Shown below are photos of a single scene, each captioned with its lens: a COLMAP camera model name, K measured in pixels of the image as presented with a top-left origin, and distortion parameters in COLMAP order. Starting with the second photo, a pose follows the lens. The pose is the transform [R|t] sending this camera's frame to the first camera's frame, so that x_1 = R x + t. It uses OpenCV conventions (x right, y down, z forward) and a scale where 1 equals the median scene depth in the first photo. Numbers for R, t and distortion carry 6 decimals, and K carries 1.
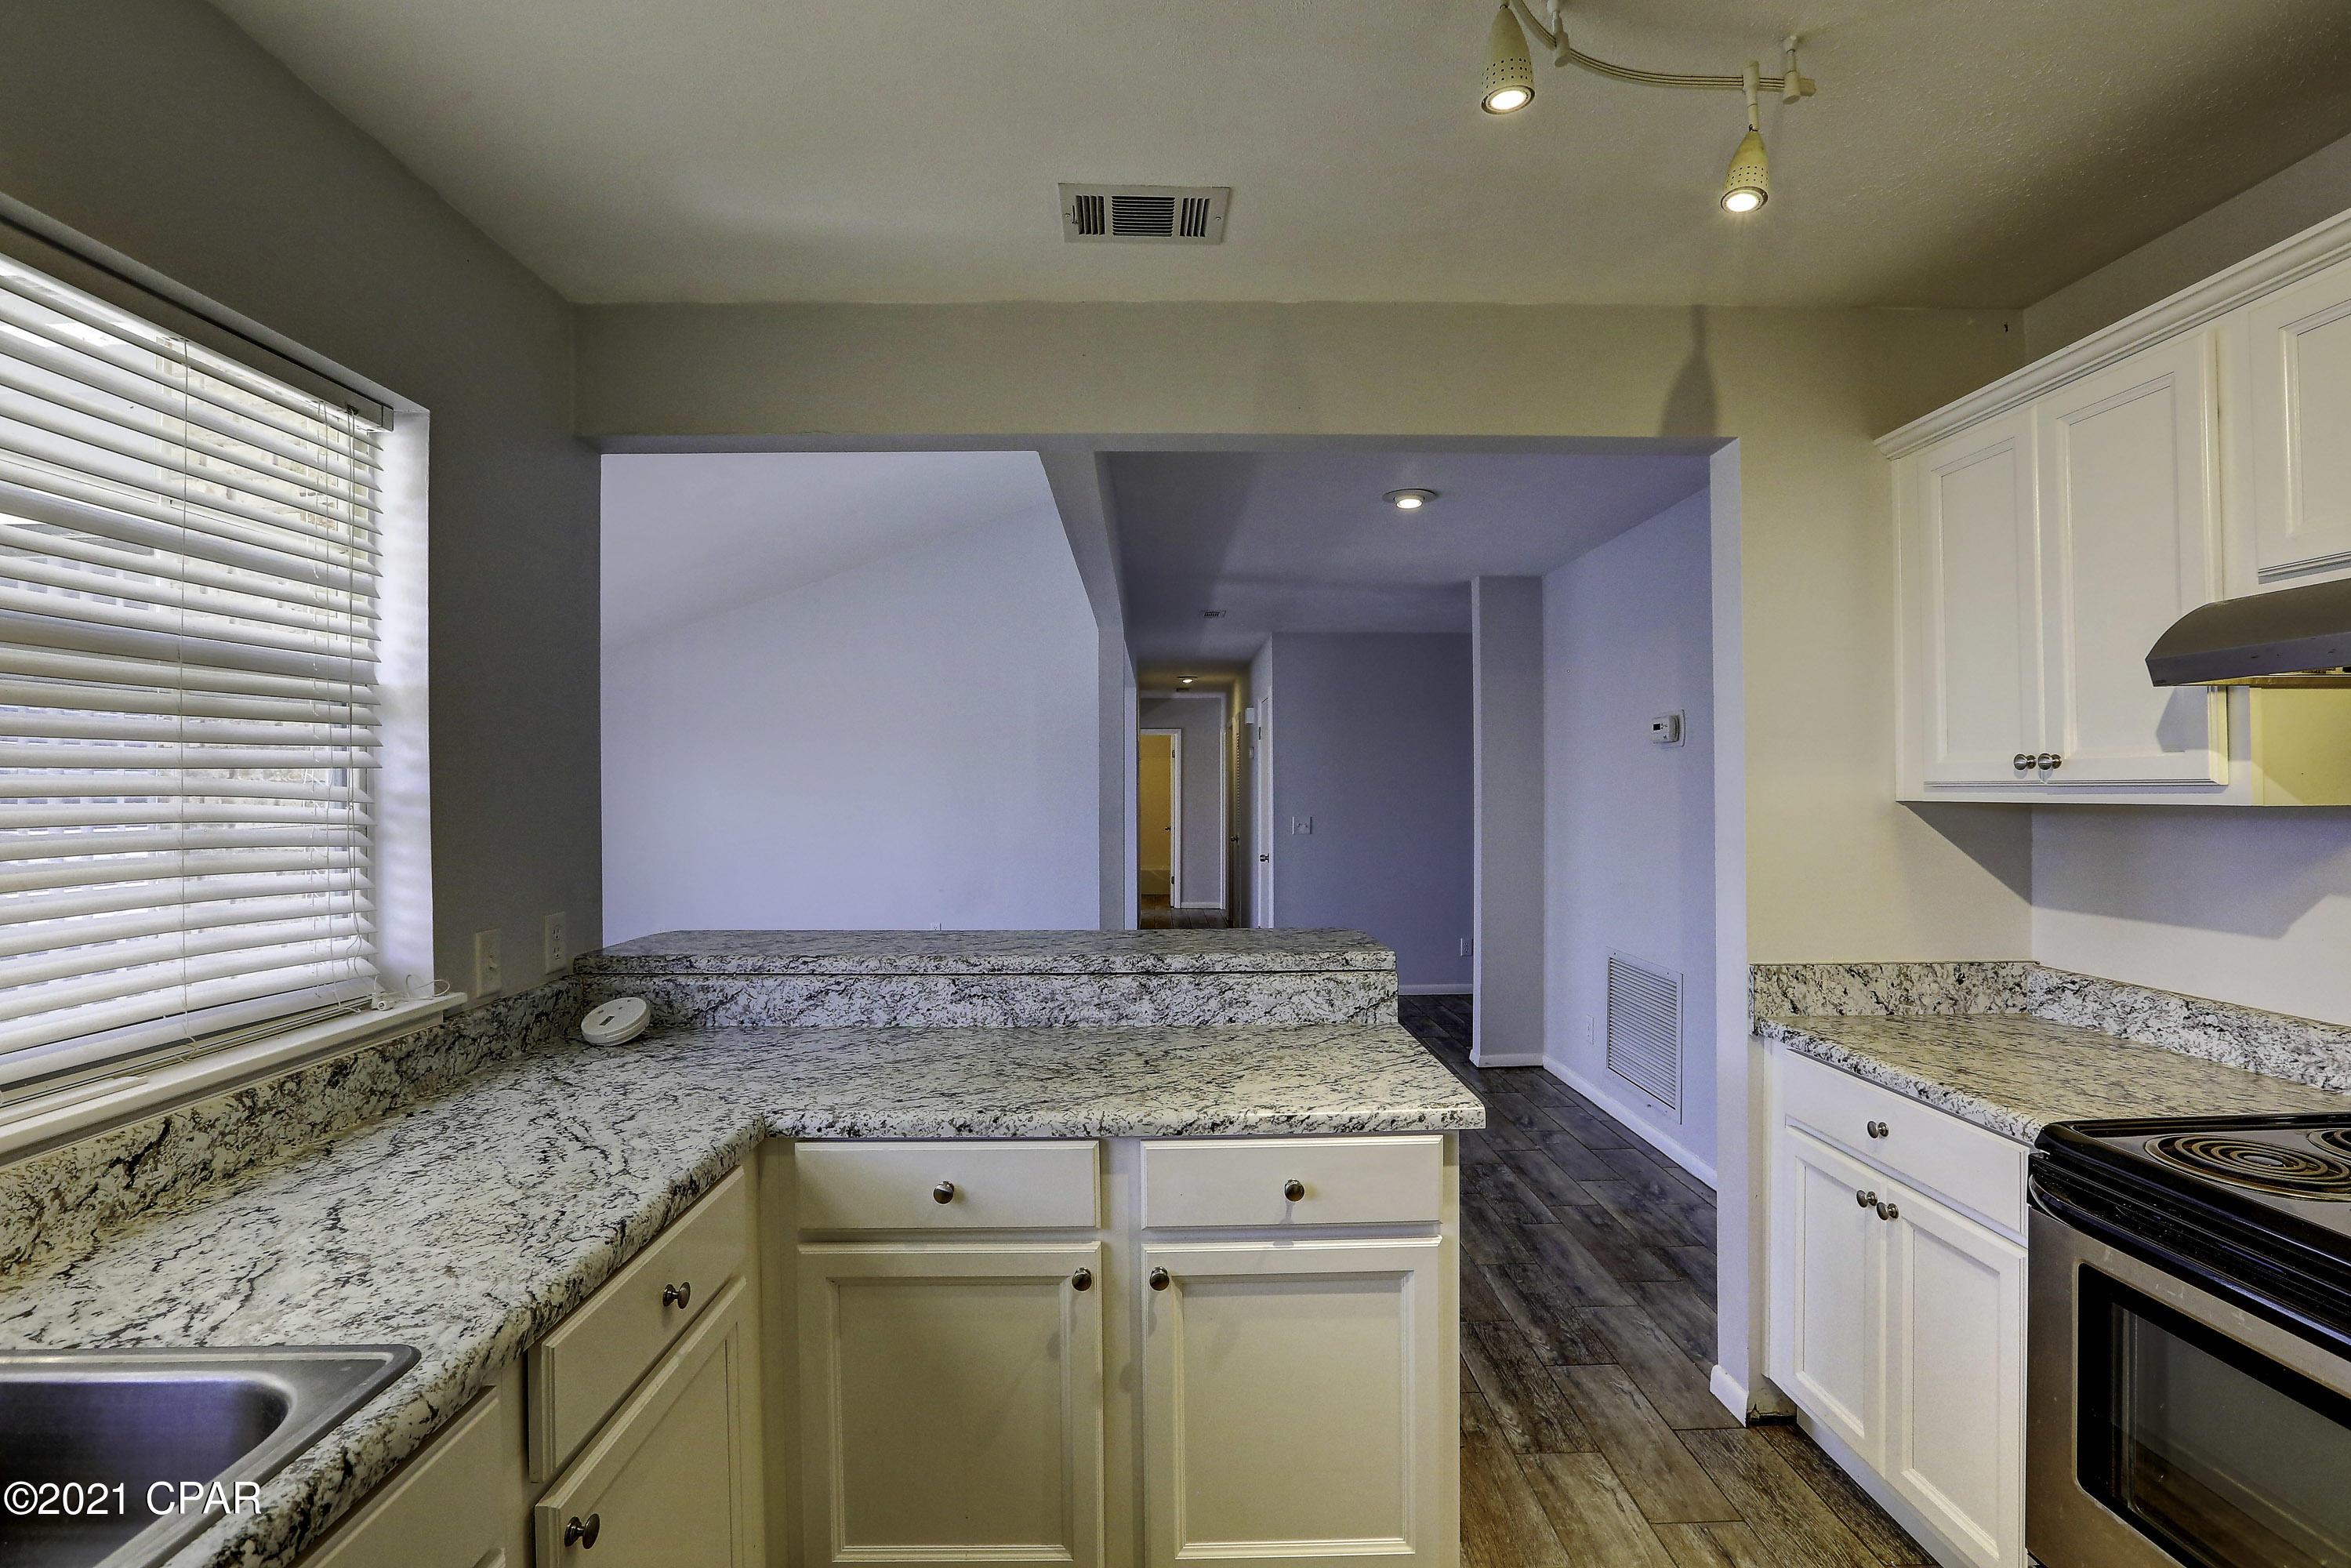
lens RADIAL K [[1072.9, 0, 1169.4], [0, 1072.9, 785.8], [0, 0, 1]] dist [-0.049072, 0.018077]
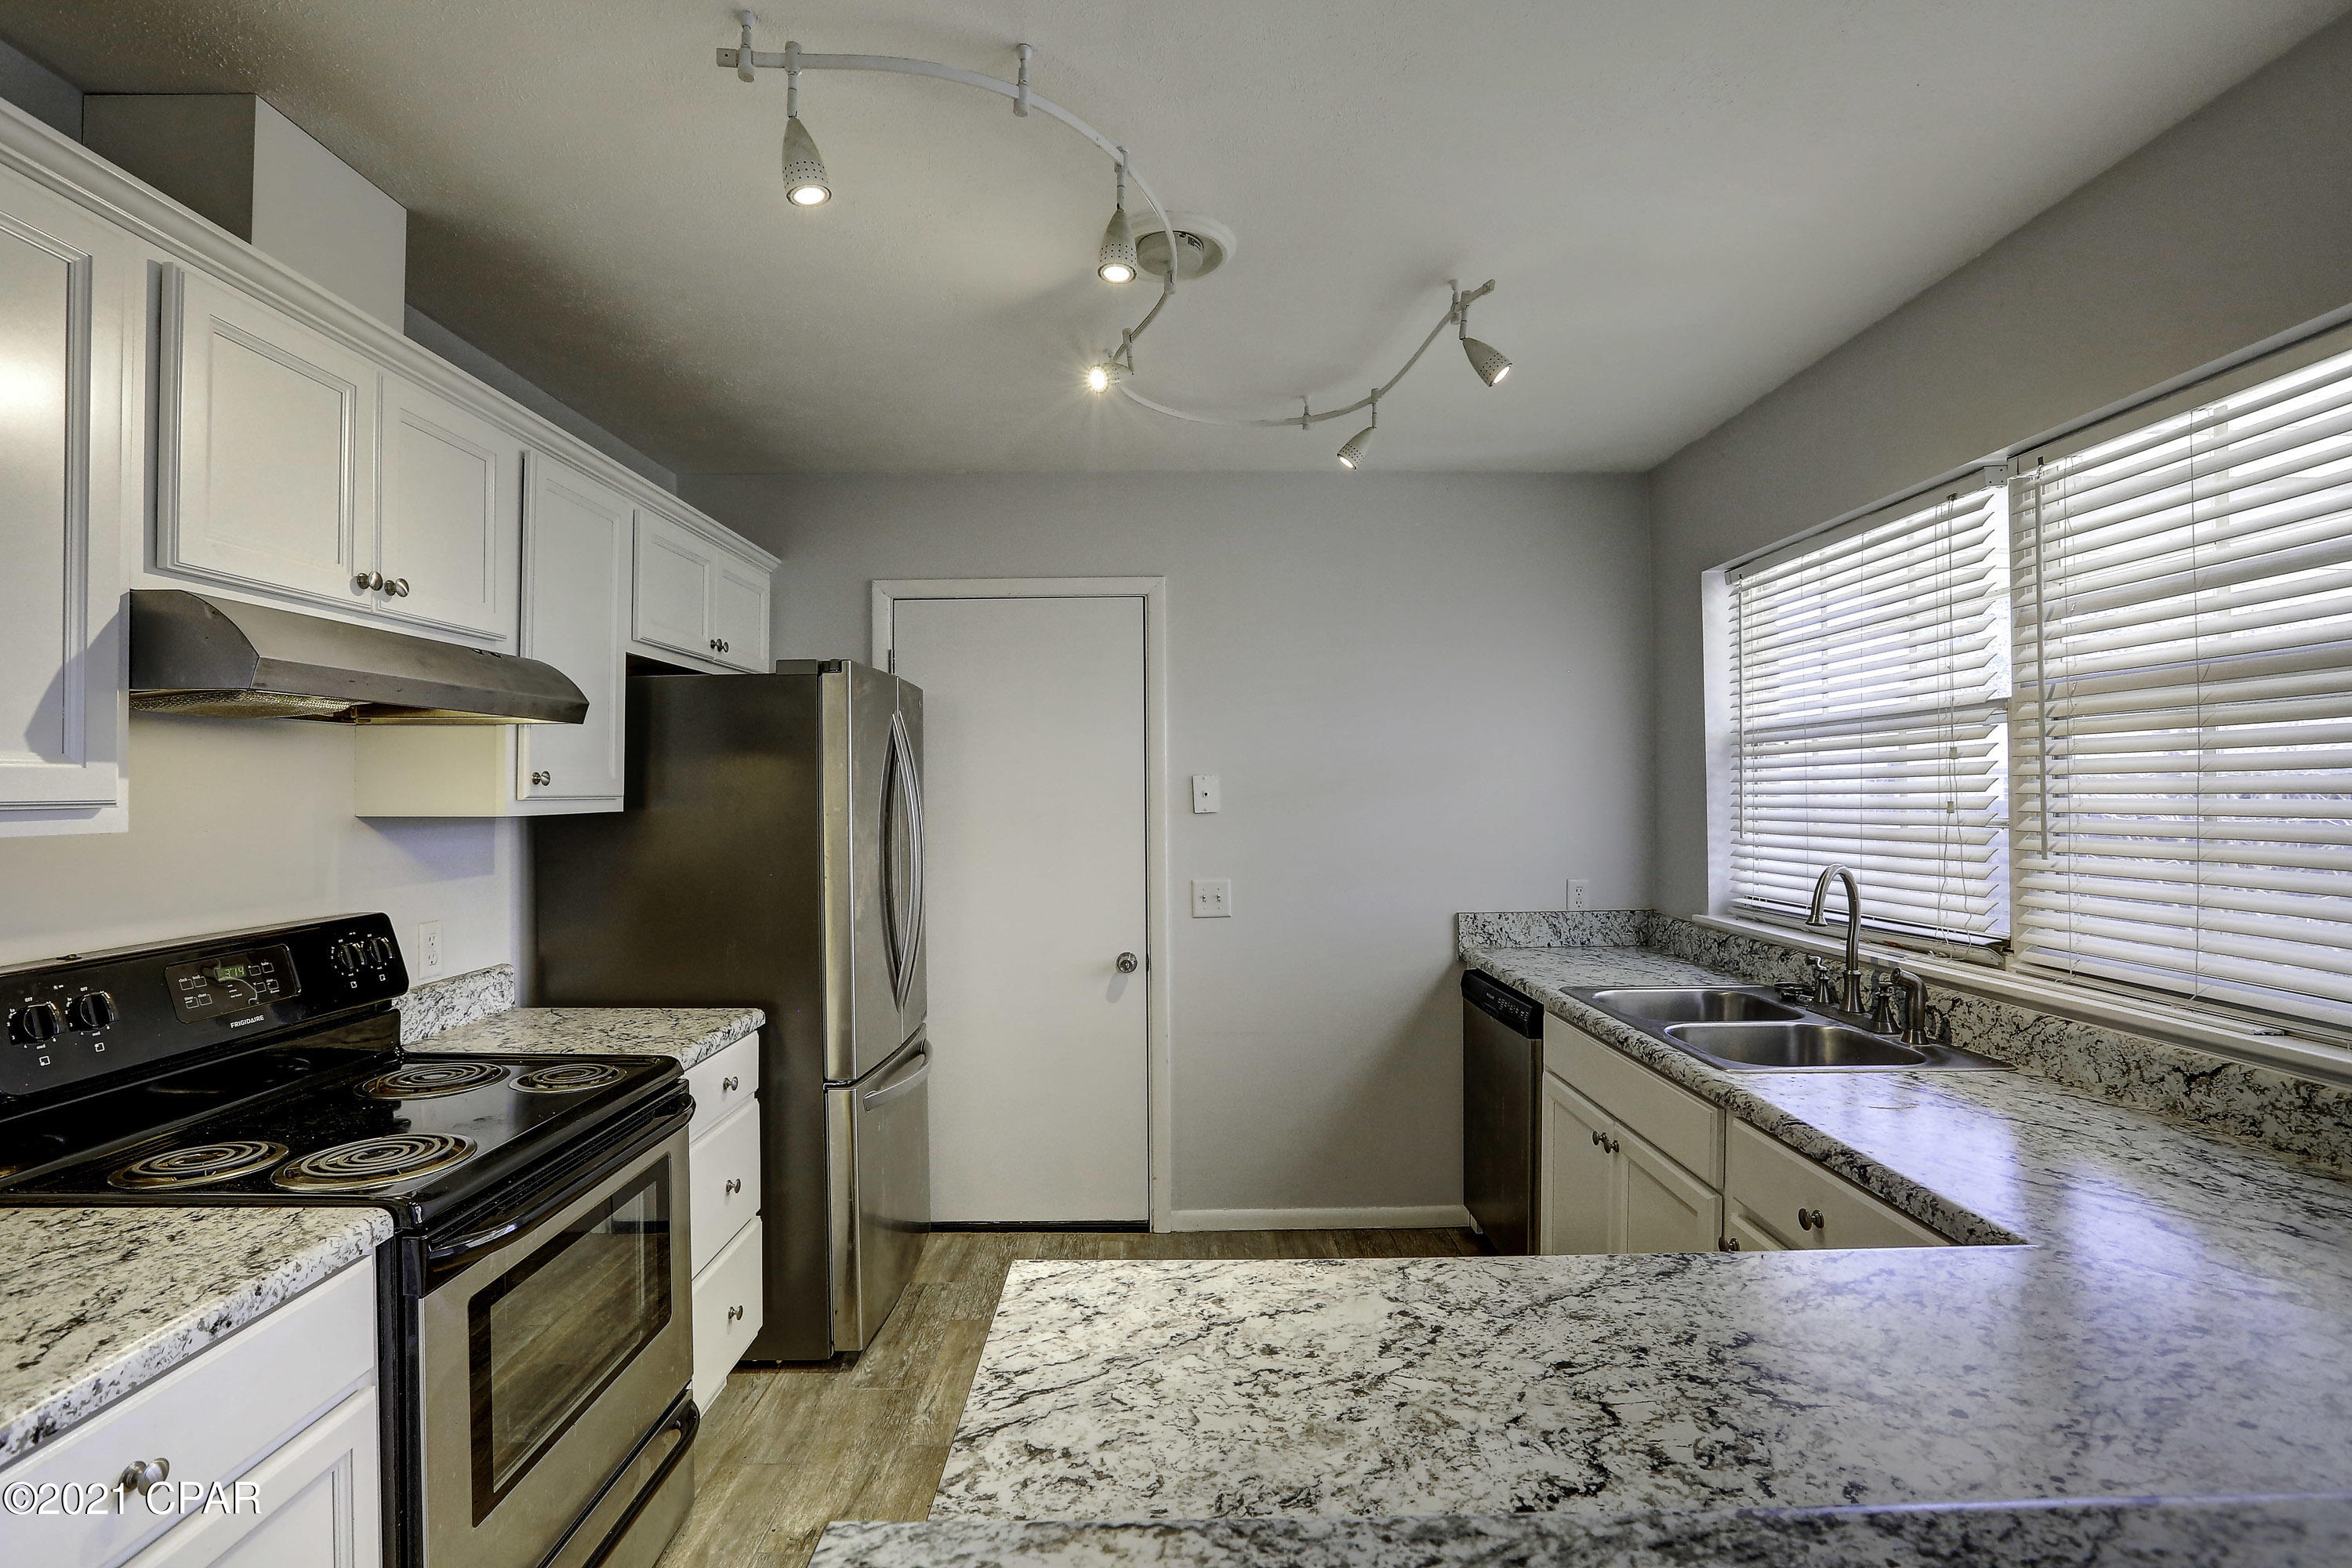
lens RADIAL K [[1073.3, 0, 1169.9], [0, 1073.3, 785.8], [0, 0, 1]] dist [-0.049072, 0.018077]
pose [[-0.999808, 0.010775, 0.016344, 0.161491], [0.010650, 0.999914, -0.007701, -0.002526], [-0.016426, -0.007526, -0.999837, 1.533410]]
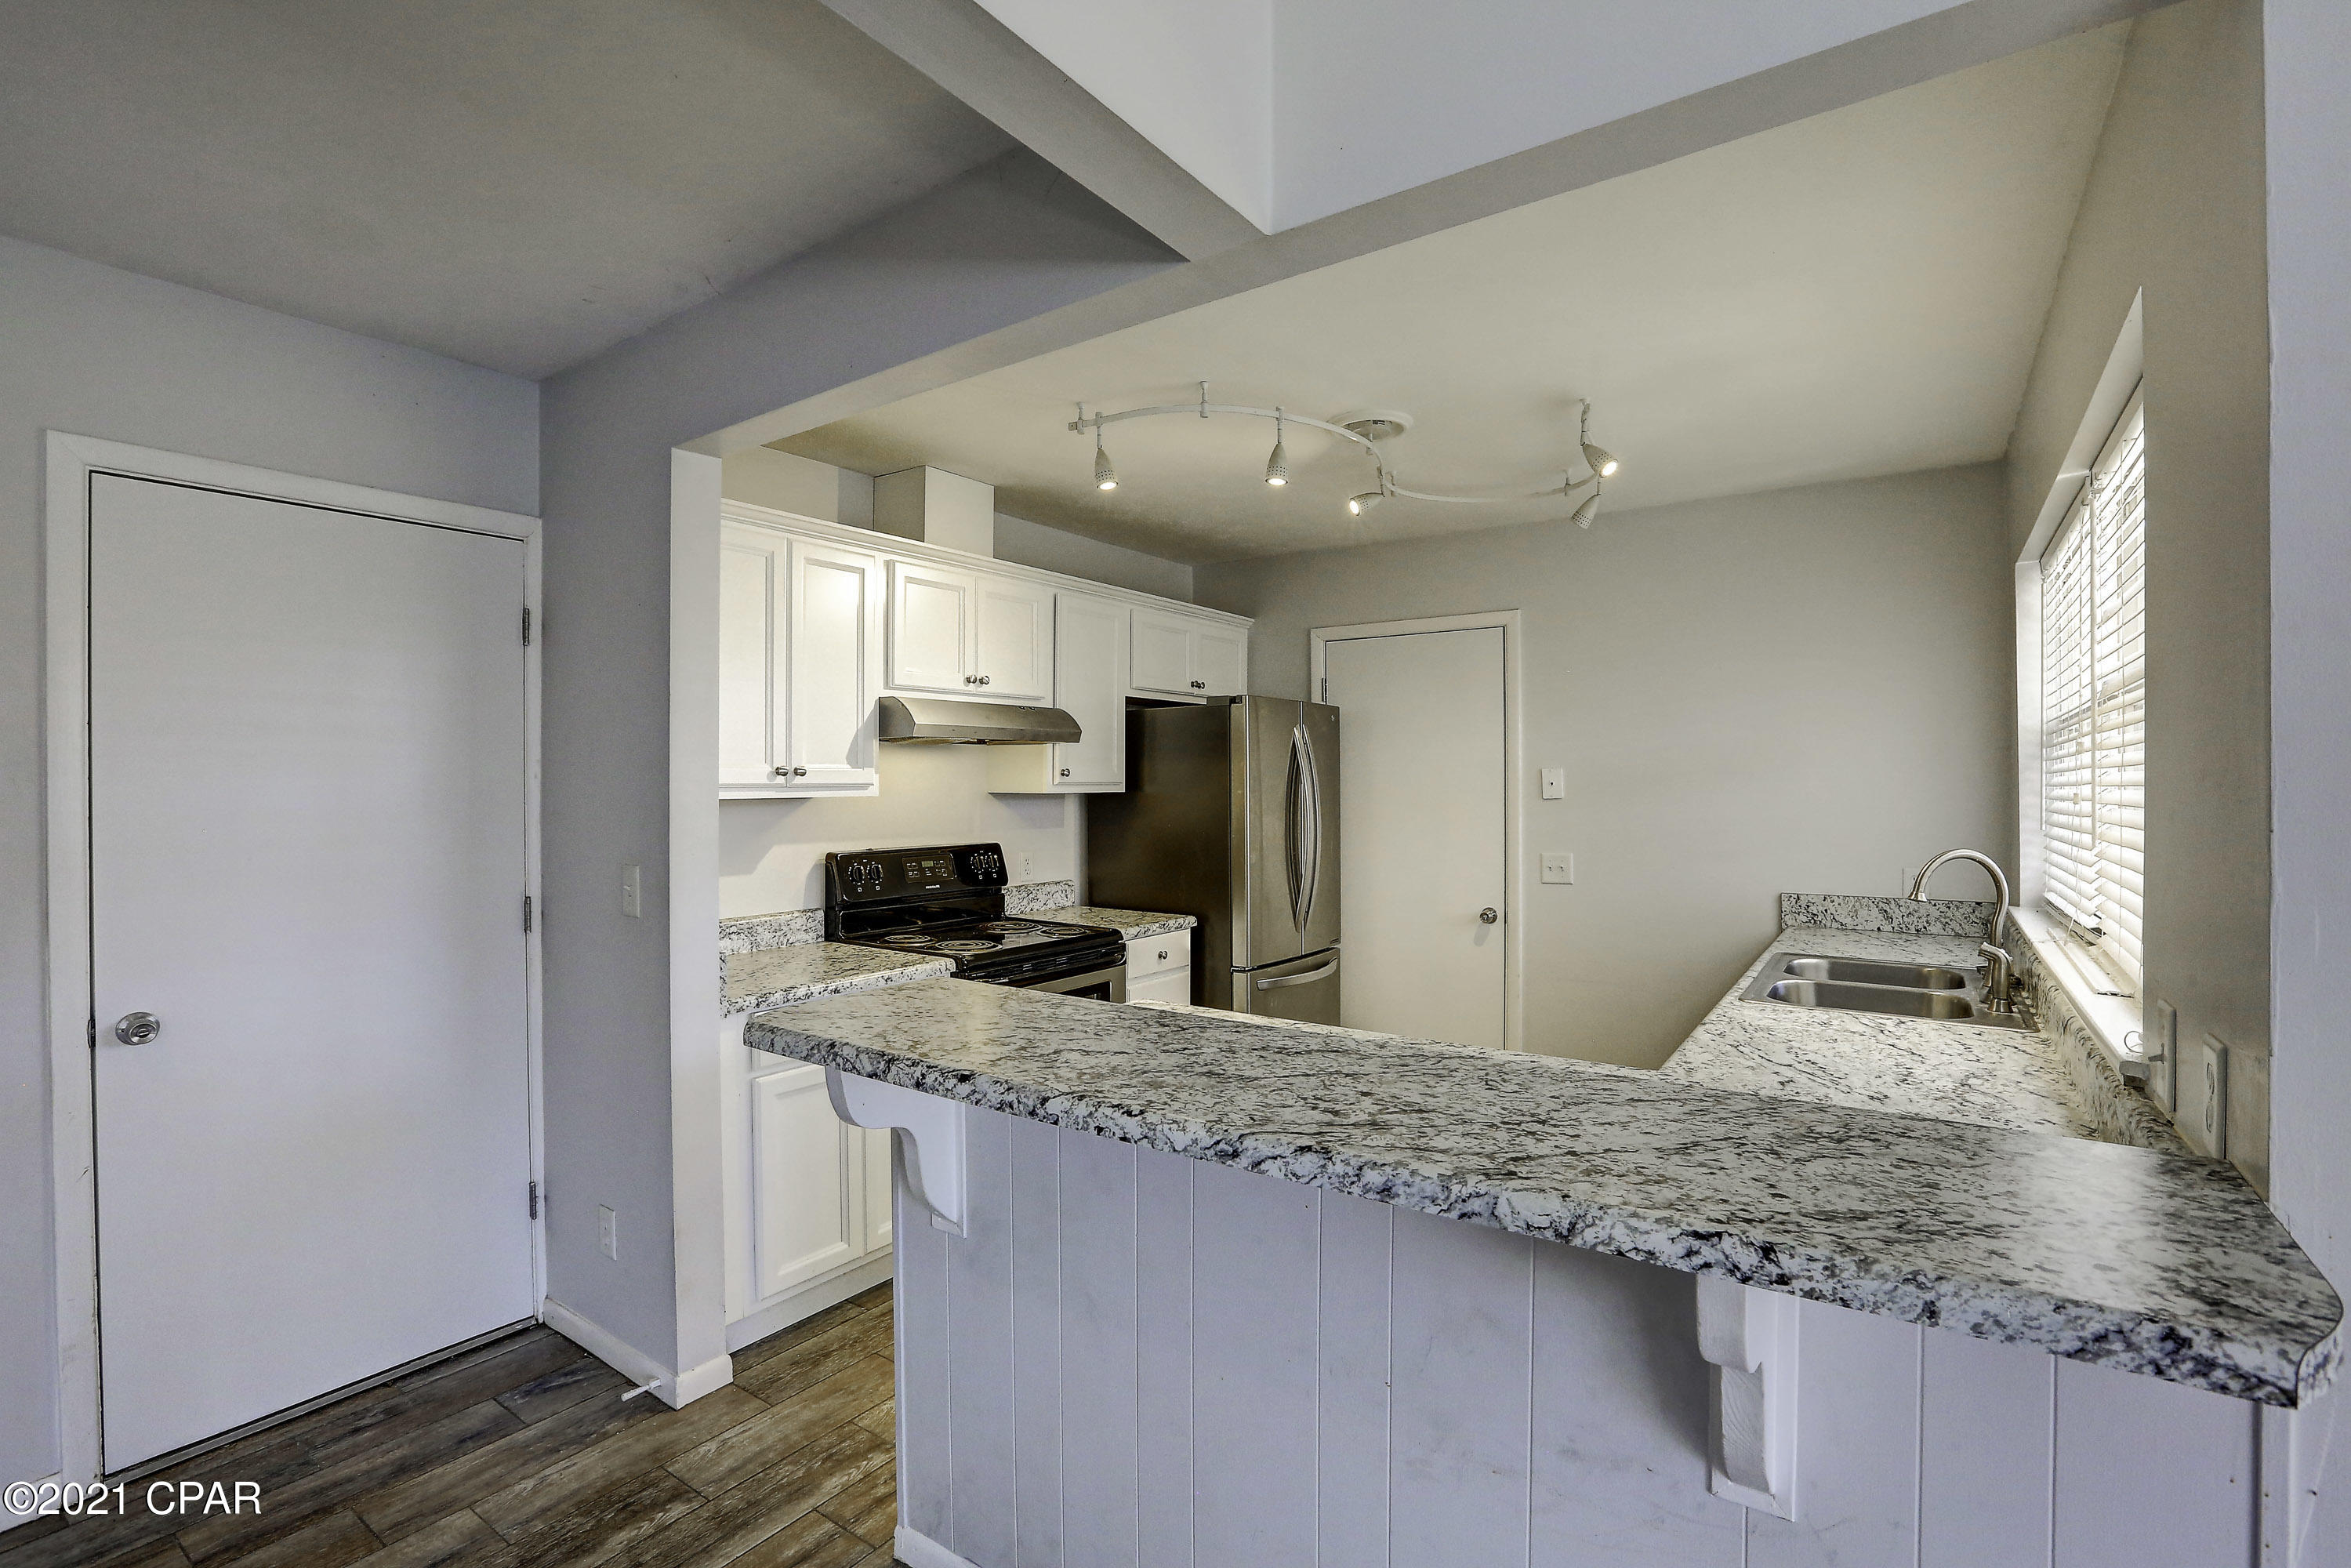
lens RADIAL K [[1072.9, 0, 1169.4], [0, 1072.9, 785.8], [0, 0, 1]] dist [-0.049072, 0.018077]
pose [[-0.801715, 0.004609, 0.597689, -0.567057], [0.004116, 0.999989, -0.002191, 0.004509], [-0.597693, 0.000703, -0.801725, 1.973213]]
